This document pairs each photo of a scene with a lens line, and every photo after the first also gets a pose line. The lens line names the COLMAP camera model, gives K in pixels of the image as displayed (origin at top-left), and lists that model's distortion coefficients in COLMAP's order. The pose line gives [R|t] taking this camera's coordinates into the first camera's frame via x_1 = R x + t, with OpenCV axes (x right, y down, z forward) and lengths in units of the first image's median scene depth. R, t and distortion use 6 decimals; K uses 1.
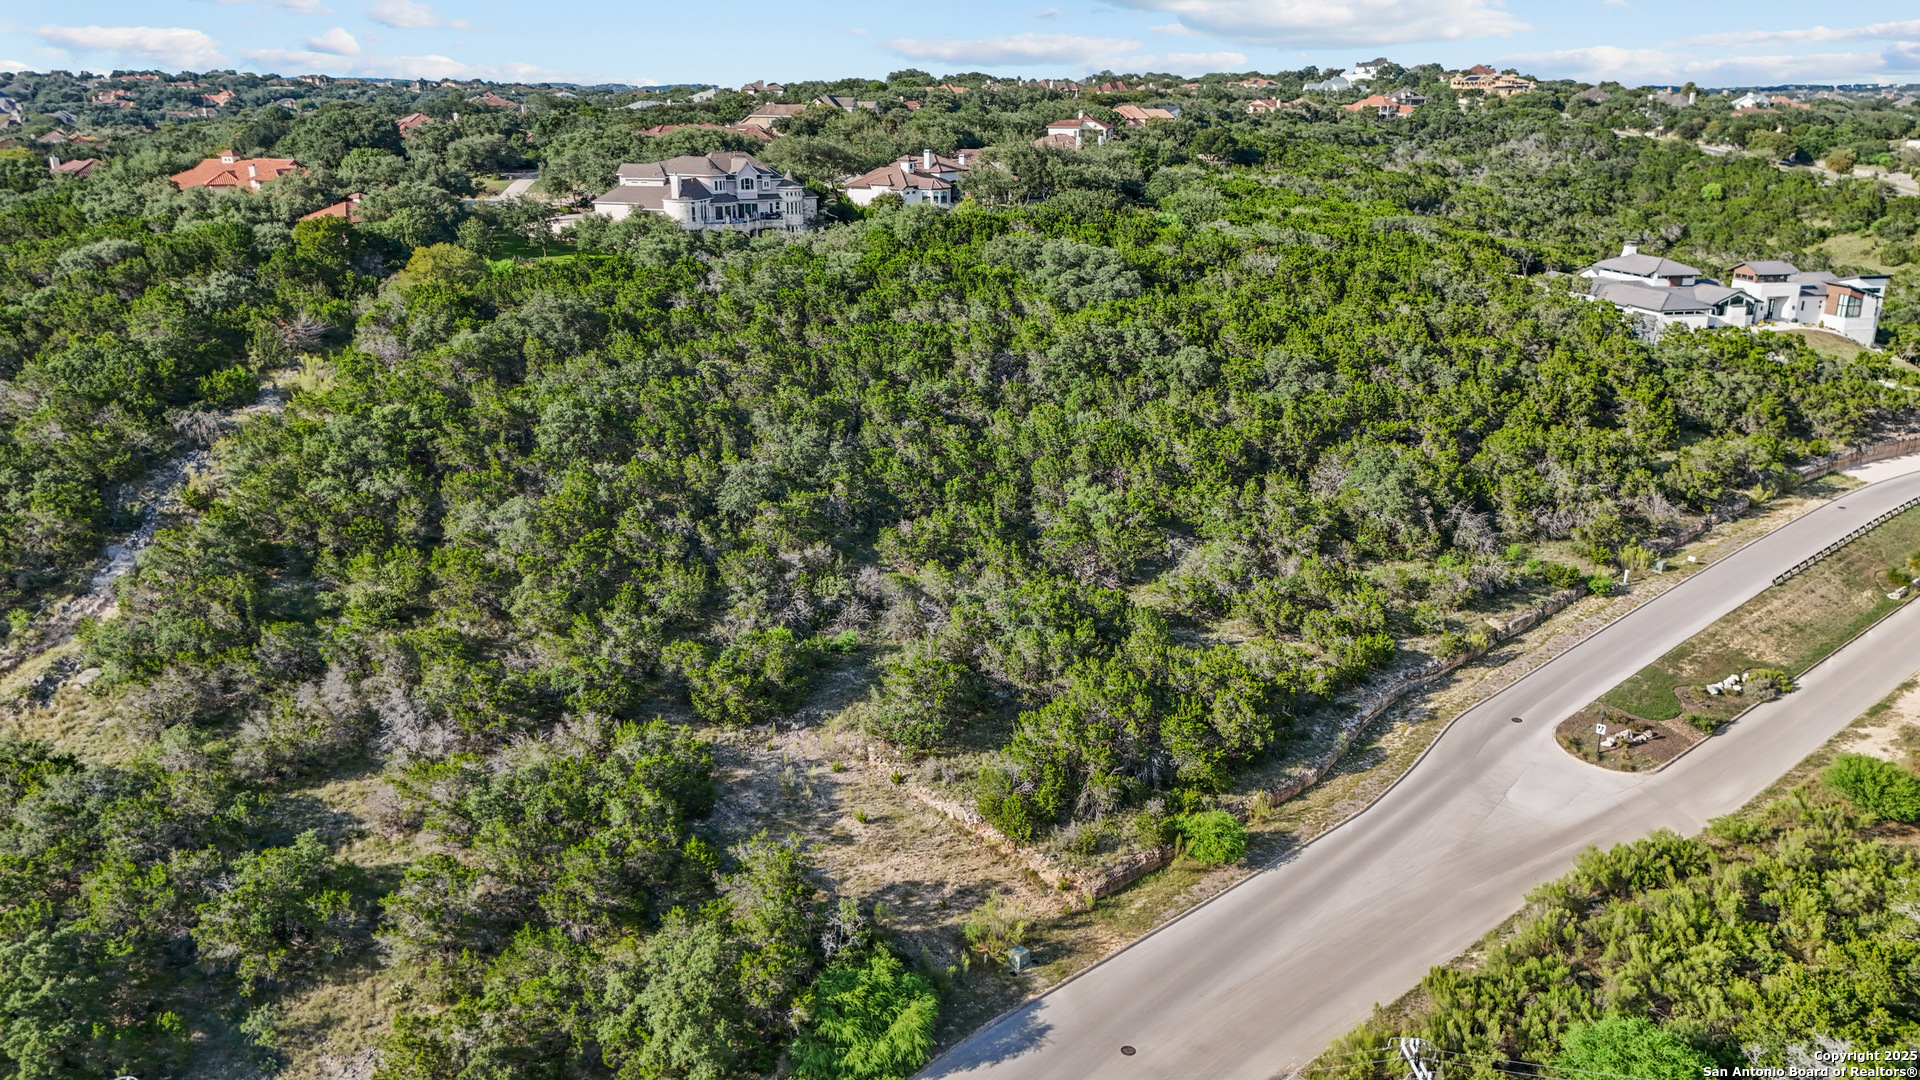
lens RADIAL K [[1412.0, 0, 954.5], [0, 1412.0, 547.8], [0, 0, 1]] dist [0.075709, -0.073935]
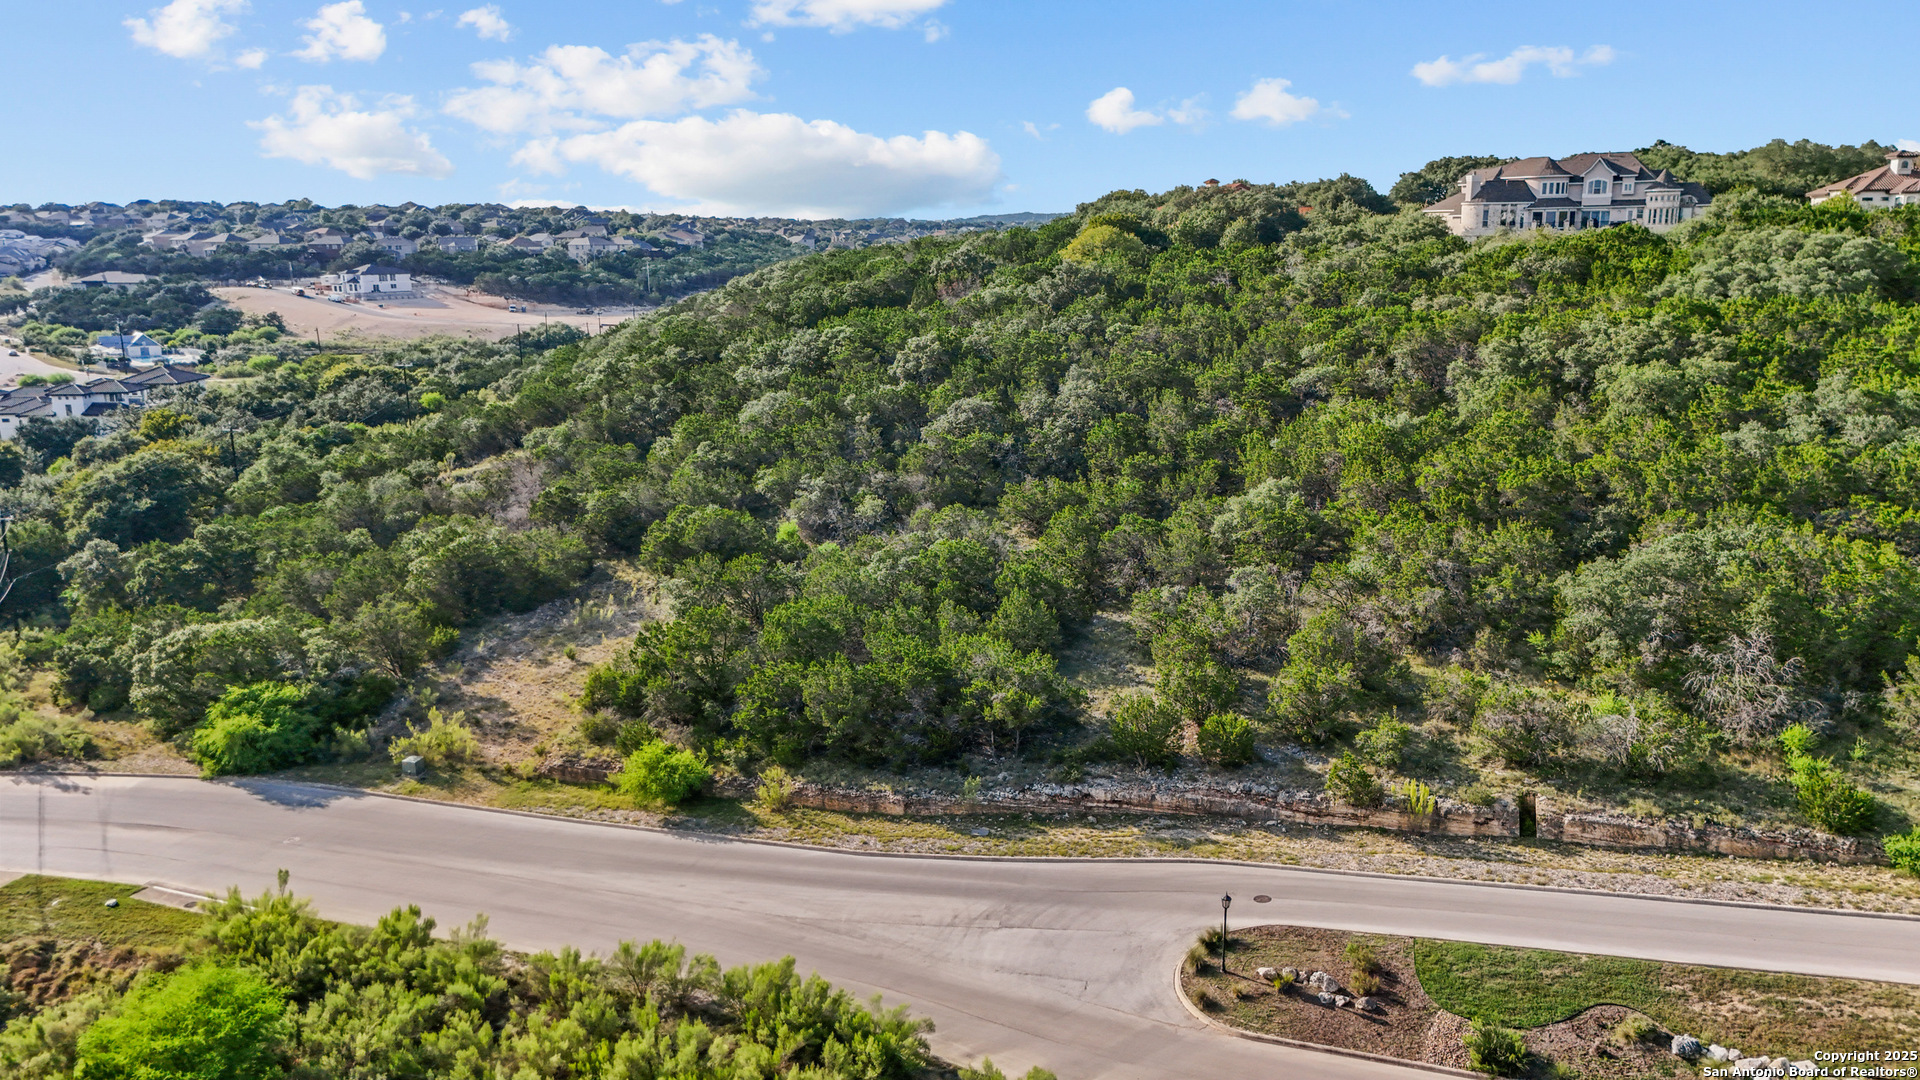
lens RADIAL K [[1414.1, 0, 954.3], [0, 1414.1, 542.5], [0, 0, 1]] dist [0.080525, -0.083903]
pose [[0.474499, 0.178923, -0.861880, 0.674865], [-0.255334, 0.965004, 0.059760, -0.018413], [0.842410, 0.191711, 0.503579, 0.478900]]
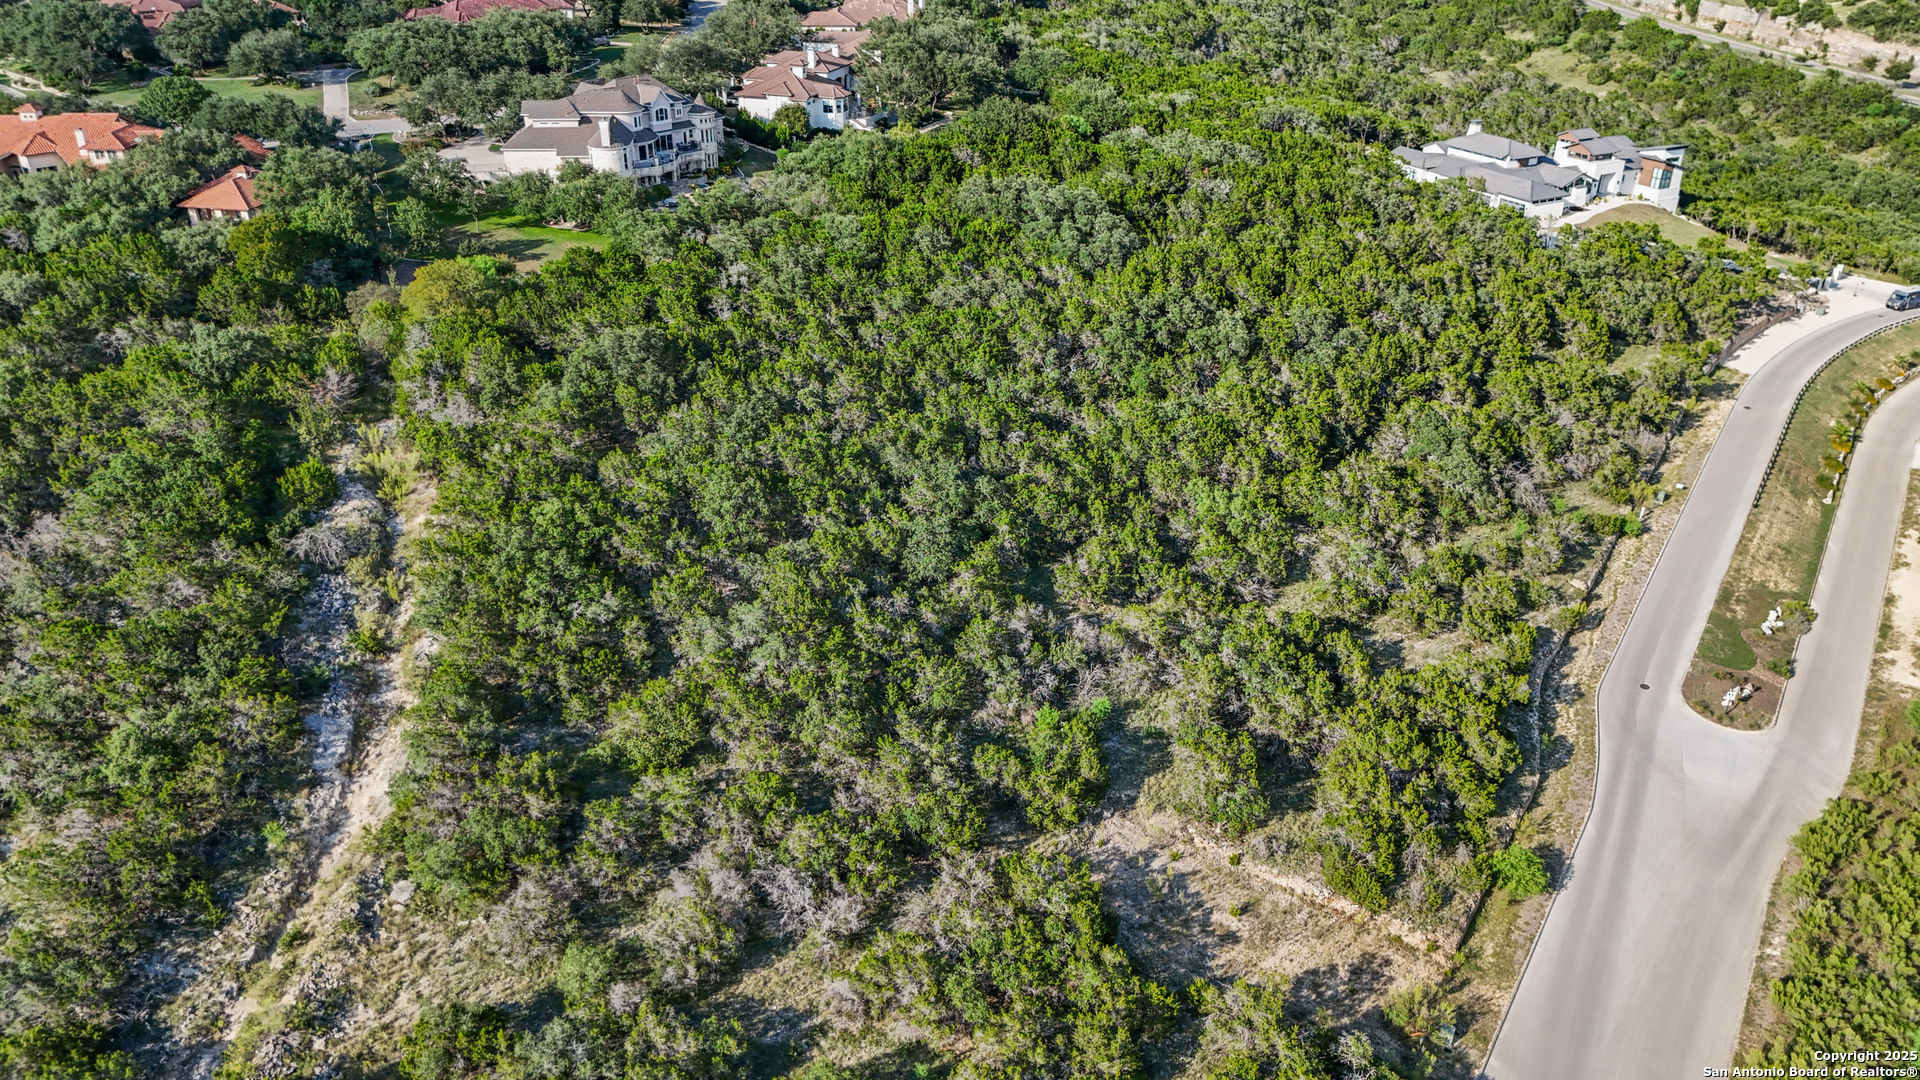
lens RADIAL K [[1412.0, 0, 954.5], [0, 1412.0, 547.8], [0, 0, 1]] dist [0.075709, -0.073935]
pose [[0.962041, -0.123319, 0.243455, -0.348555], [0.080521, 0.980632, 0.178540, -0.203811], [-0.260757, -0.152159, 0.953338, 0.042107]]
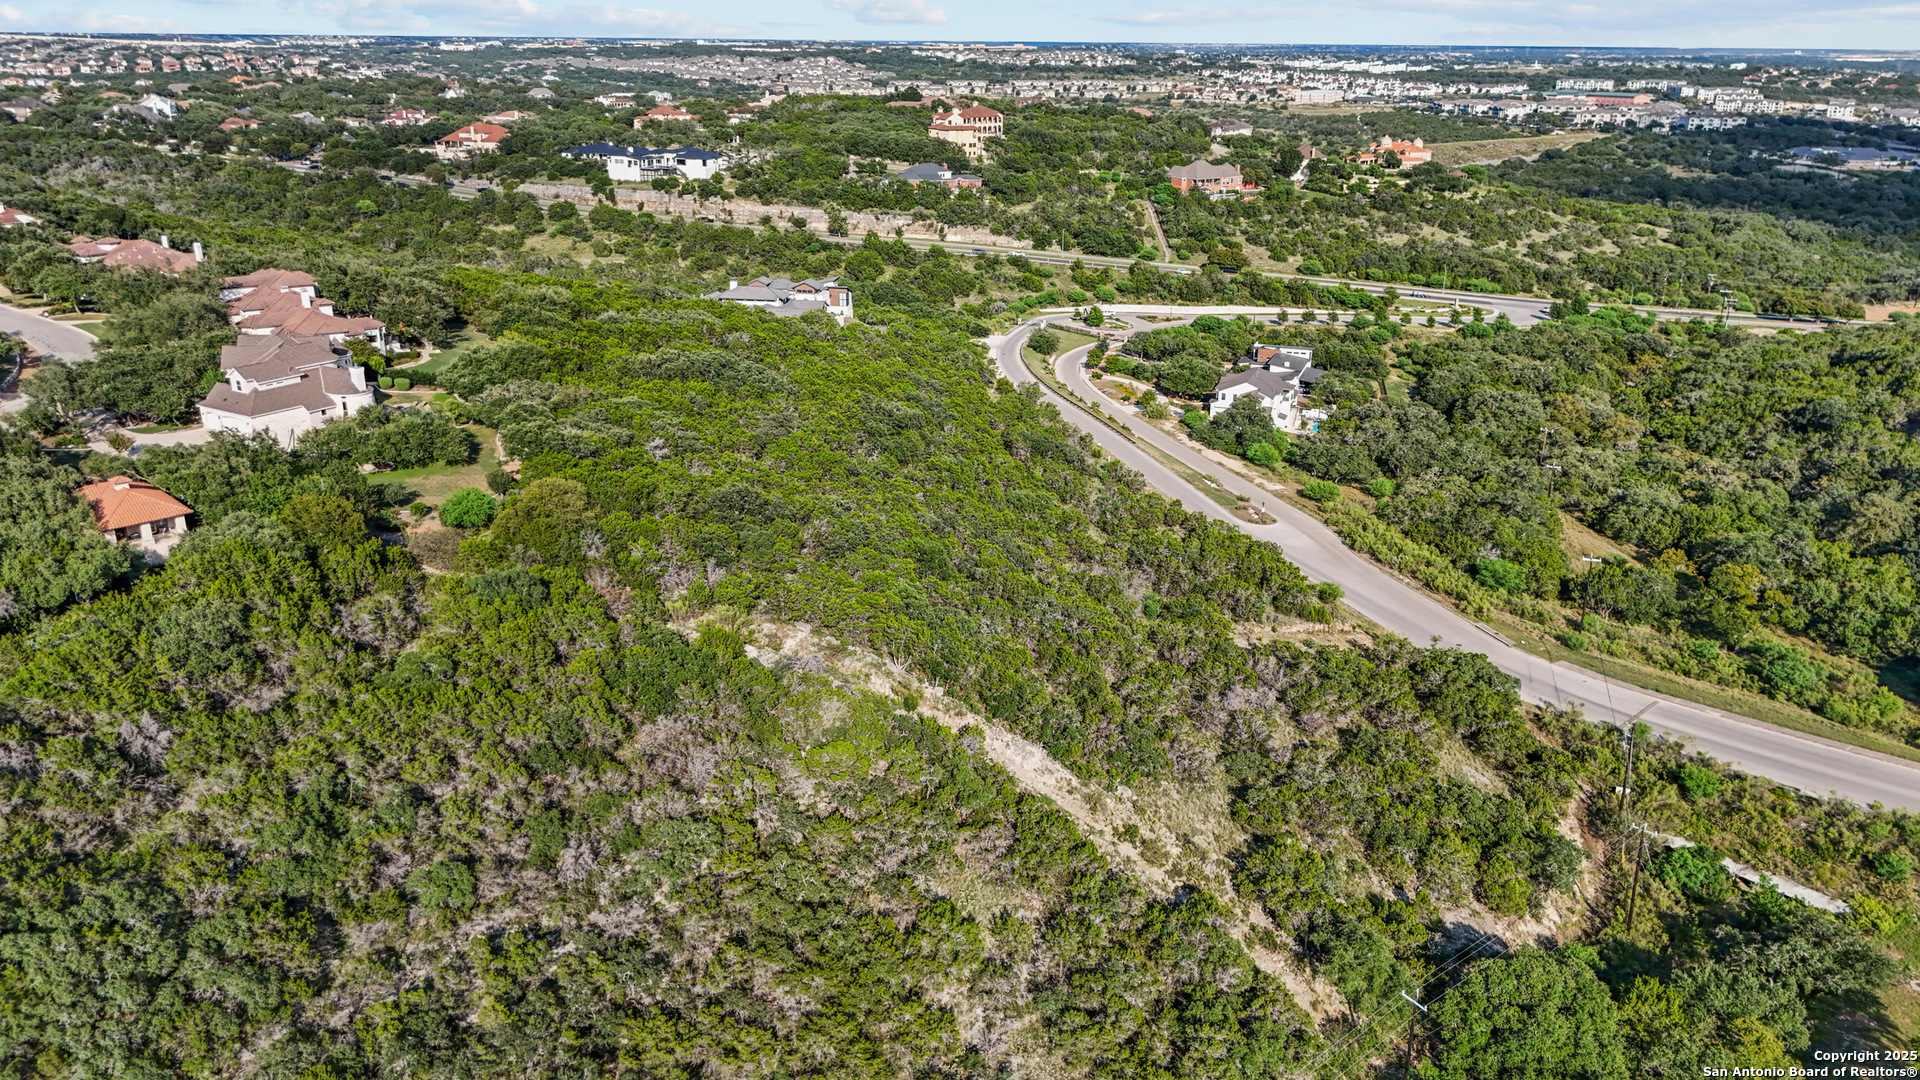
lens RADIAL K [[1412.0, 0, 954.5], [0, 1412.0, 547.8], [0, 0, 1]] dist [0.075709, -0.073935]
pose [[0.342537, -0.321426, 0.882810, -1.373685], [0.282639, 0.931381, 0.229445, -0.376998], [-0.895982, 0.170923, 0.409880, 0.414227]]
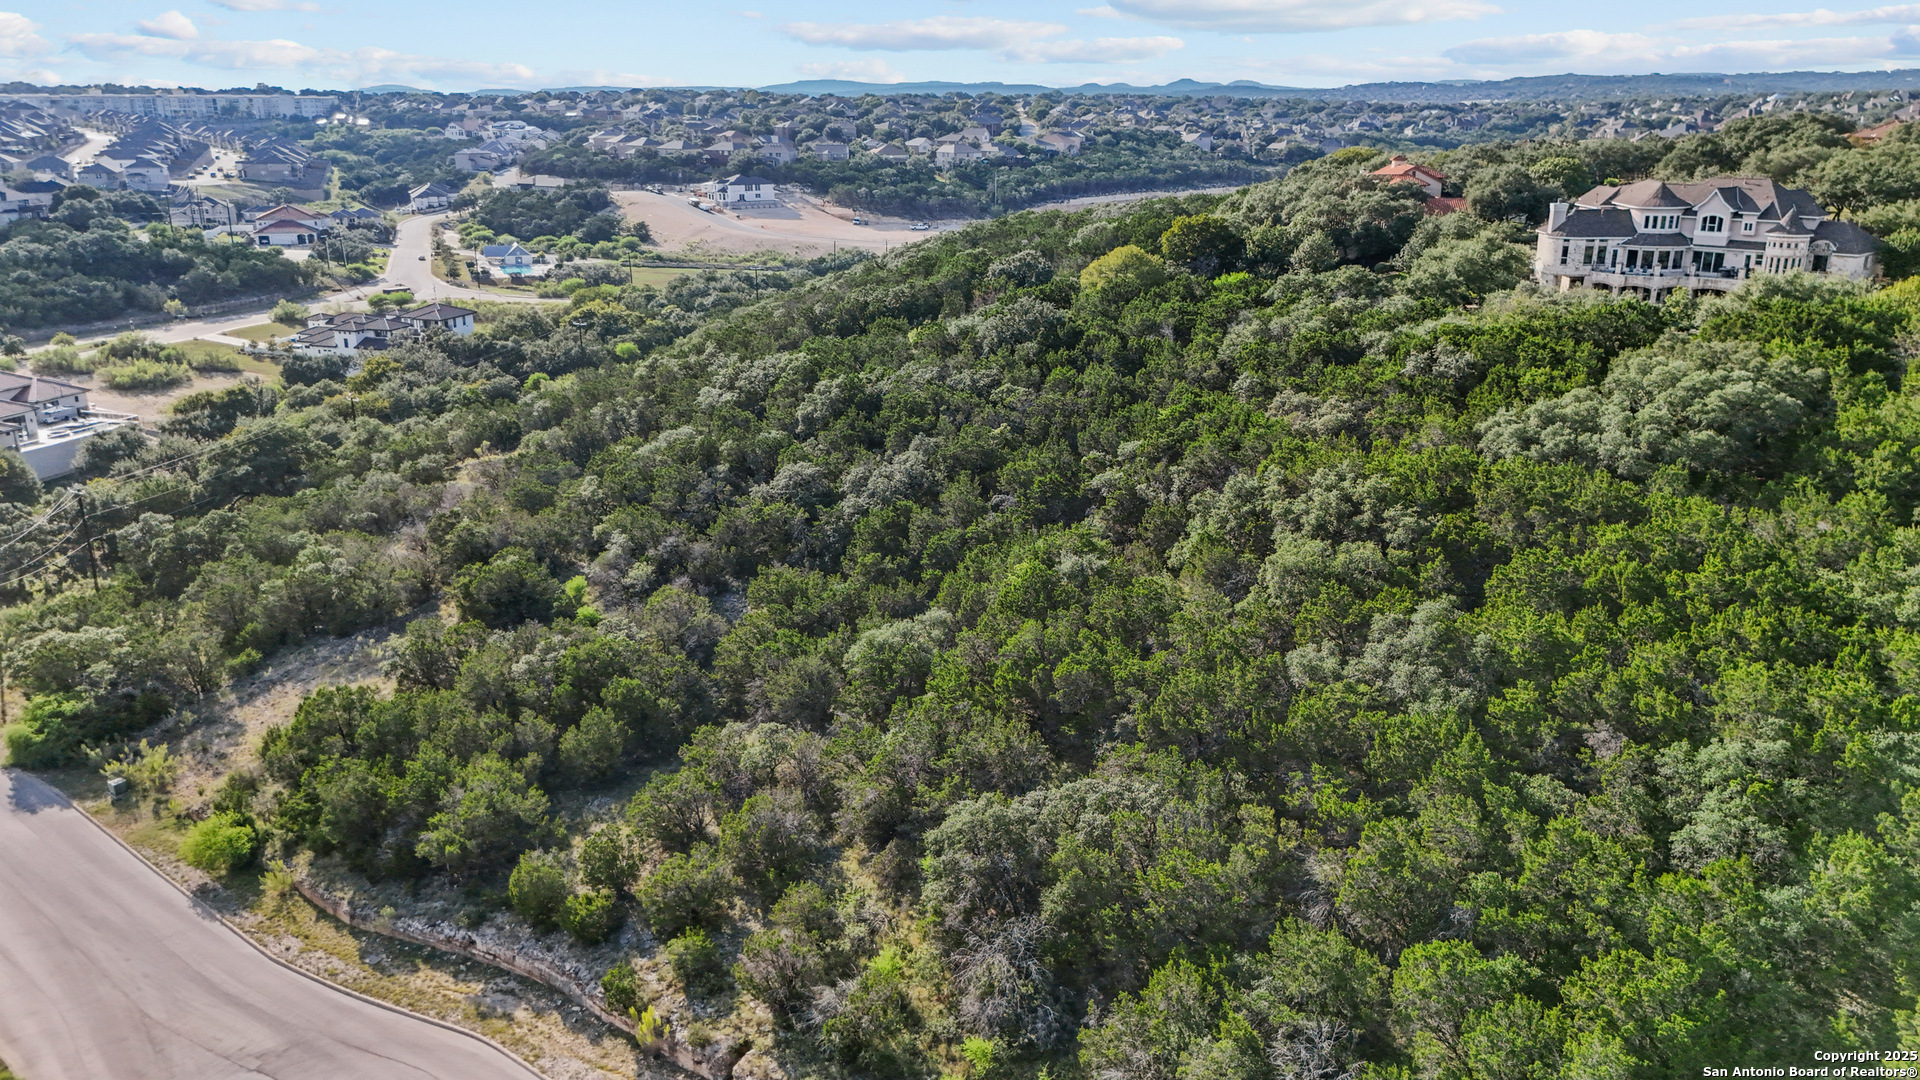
lens RADIAL K [[1414.1, 0, 954.3], [0, 1414.1, 542.5], [0, 0, 1]] dist [0.080525, -0.083903]
pose [[0.141258, 0.293993, -0.945312, 0.795200], [-0.297354, 0.923394, 0.242743, -0.271060], [0.944260, 0.246803, 0.217857, 0.842023]]
